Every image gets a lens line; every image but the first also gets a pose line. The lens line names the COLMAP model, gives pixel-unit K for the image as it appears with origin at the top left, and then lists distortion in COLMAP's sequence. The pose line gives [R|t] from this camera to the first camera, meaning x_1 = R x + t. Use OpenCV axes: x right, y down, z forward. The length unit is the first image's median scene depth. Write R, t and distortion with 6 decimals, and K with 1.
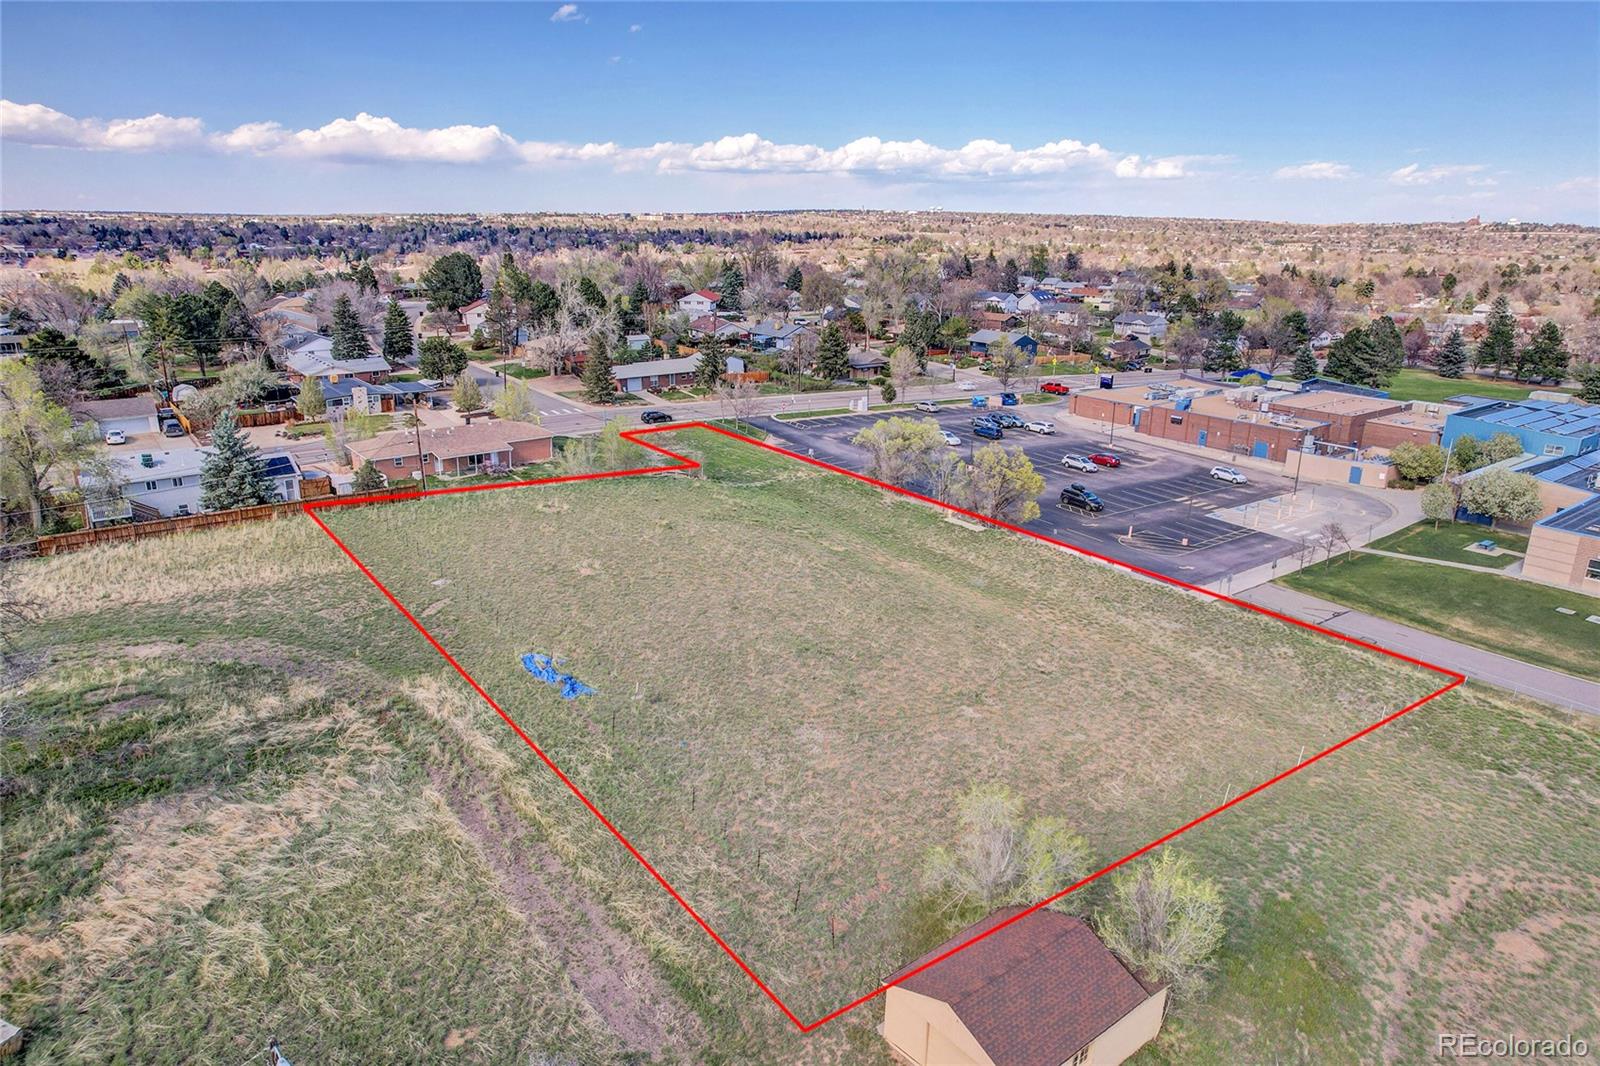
lens RADIAL K [[1027.2, 0, 794.7], [0, 1027.2, 516.6], [0, 0, 1]] dist [-0.080870, 0.069250]
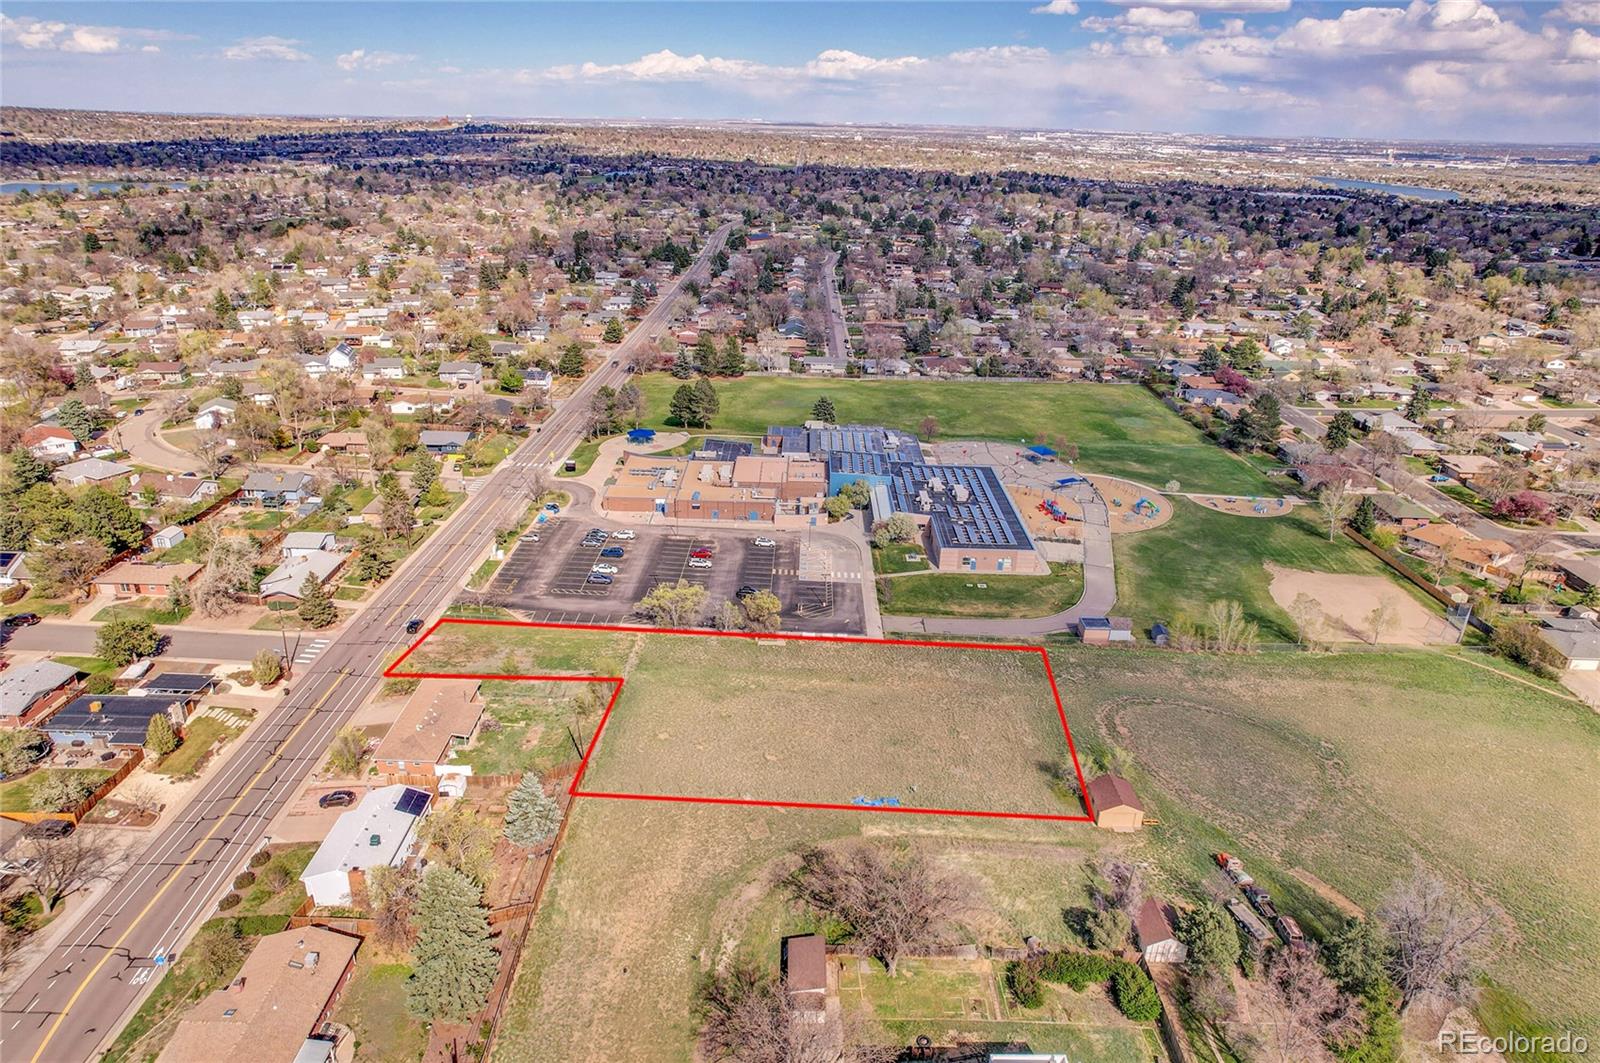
lens RADIAL K [[1020.2, 0, 798.1], [0, 1020.2, 533.2], [0, 0, 1]] dist [-0.074219, 0.065675]
pose [[0.614499, -0.296923, 0.730909, -0.978562], [0.208014, 0.954666, 0.212937, -0.506457], [-0.761000, 0.021189, 0.648406, -0.201274]]
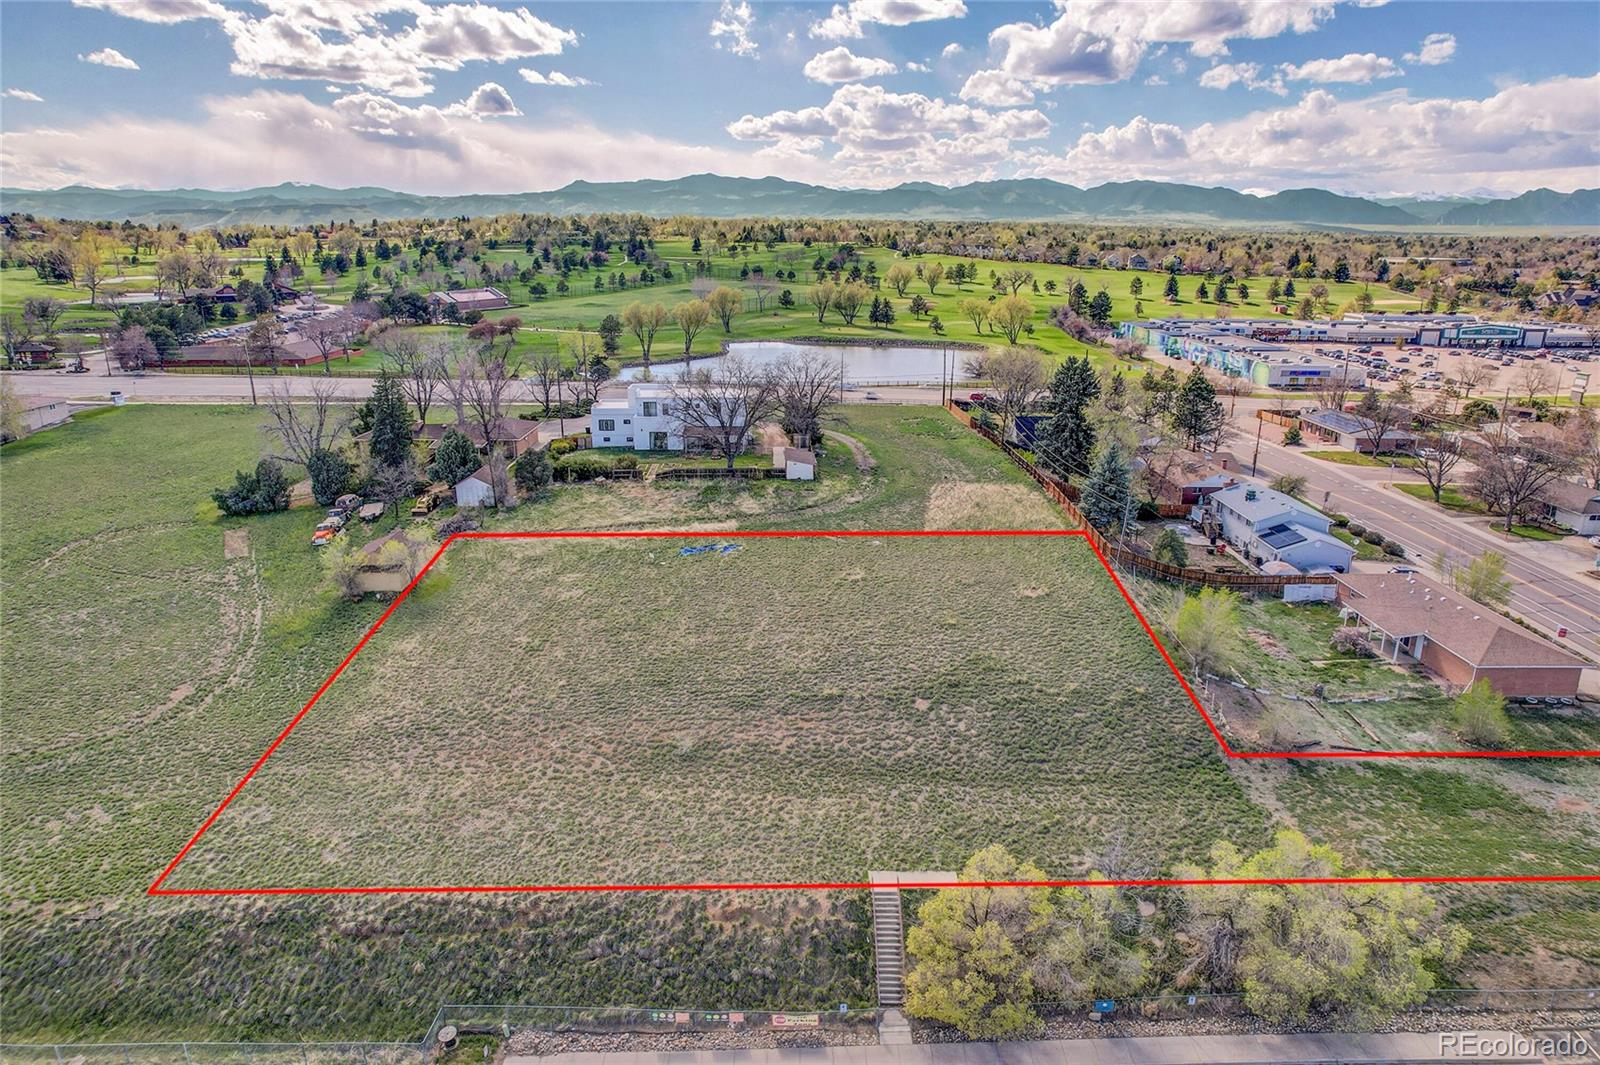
lens RADIAL K [[1027.2, 0, 794.7], [0, 1027.2, 516.1], [0, 0, 1]] dist [-0.080870, 0.069250]
pose [[-0.605752, 0.202821, -0.769368, 0.549594], [-0.236094, 0.877595, 0.417237, -0.359036], [0.759818, 0.434386, -0.483720, 1.030615]]
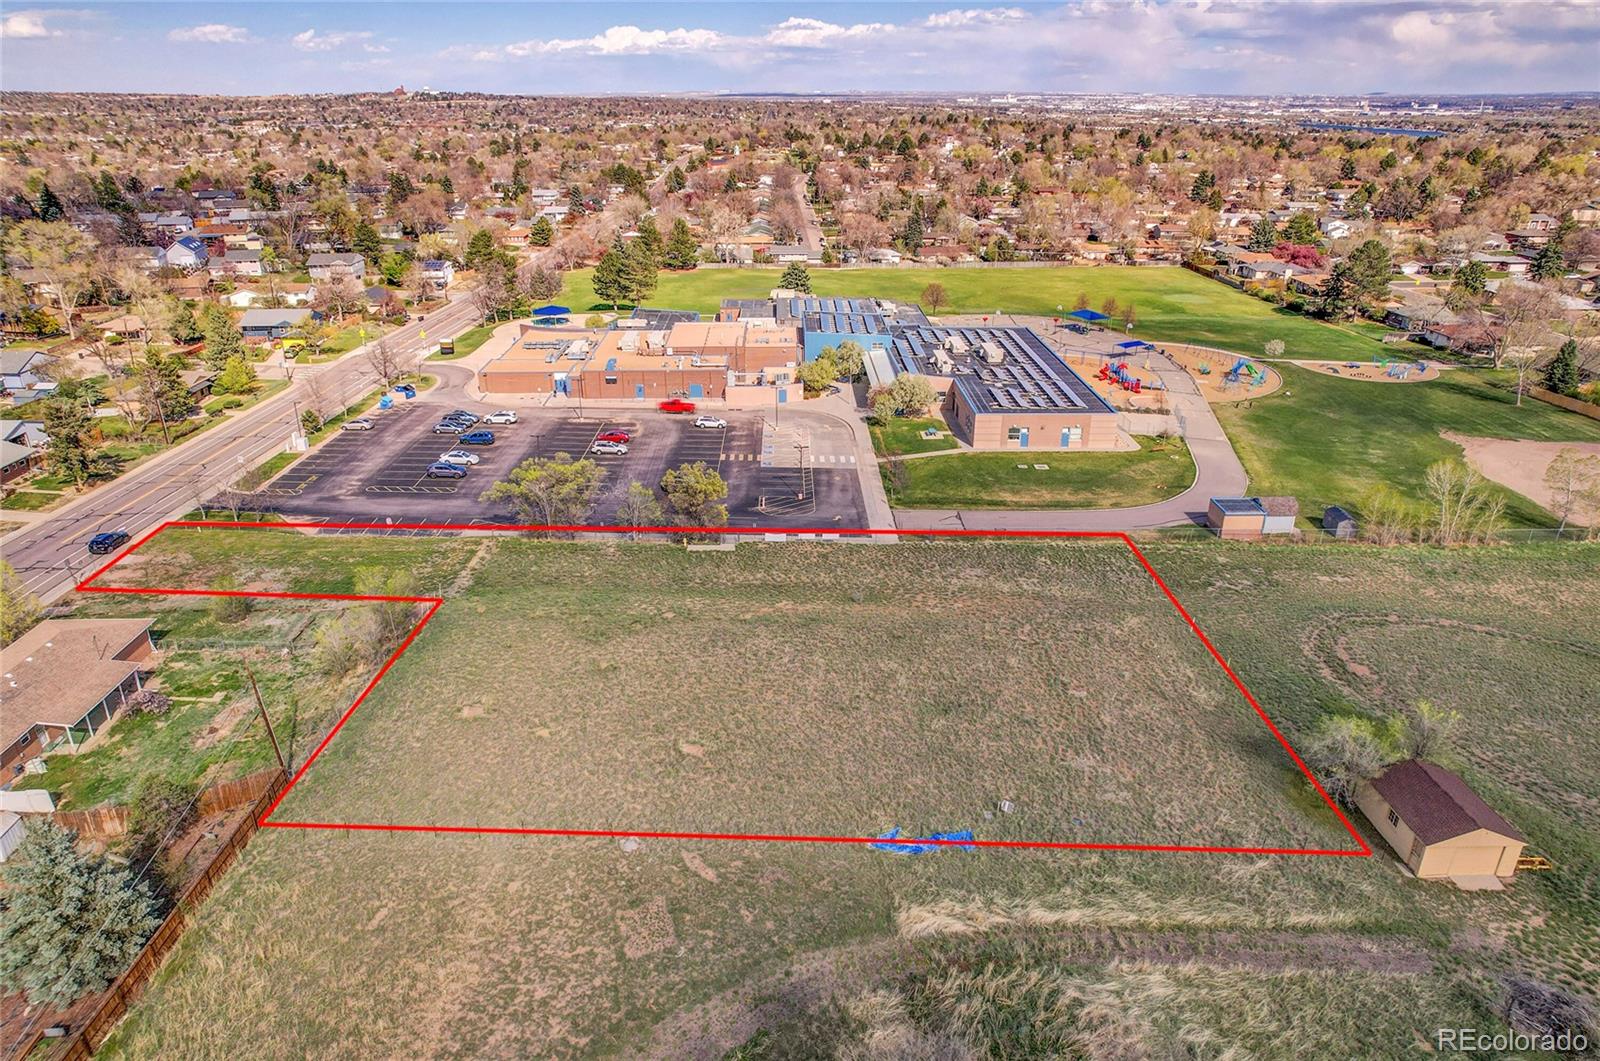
lens RADIAL K [[1020.2, 0, 798.1], [0, 1020.2, 532.2], [0, 0, 1]] dist [-0.074219, 0.065675]
pose [[0.591078, -0.333608, 0.734393, -0.504246], [0.234787, 0.942197, 0.239038, -0.218187], [-0.771688, 0.031136, 0.635239, 0.229961]]
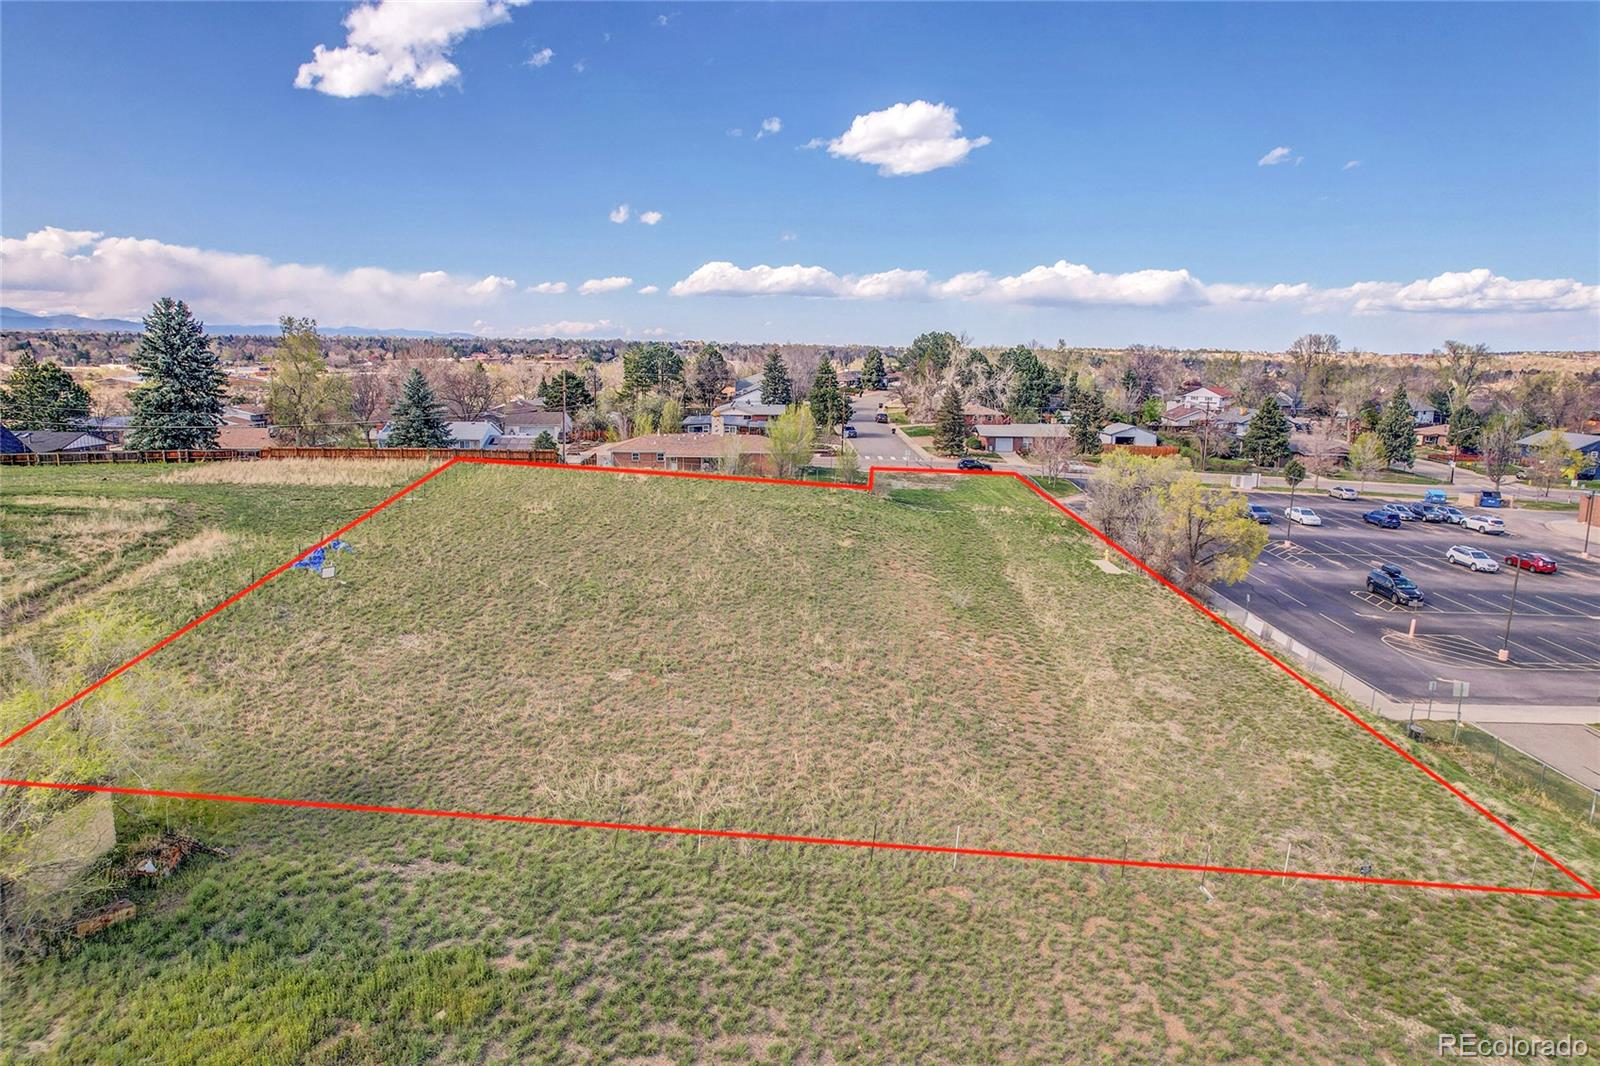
lens RADIAL K [[1020.2, 0, 798.1], [0, 1020.2, 534.7], [0, 0, 1]] dist [-0.074219, 0.065675]
pose [[0.812601, 0.106030, -0.573094, 0.365654], [-0.169840, 0.983715, -0.058819, 0.059933], [0.557525, 0.145131, 0.817376, 0.243052]]
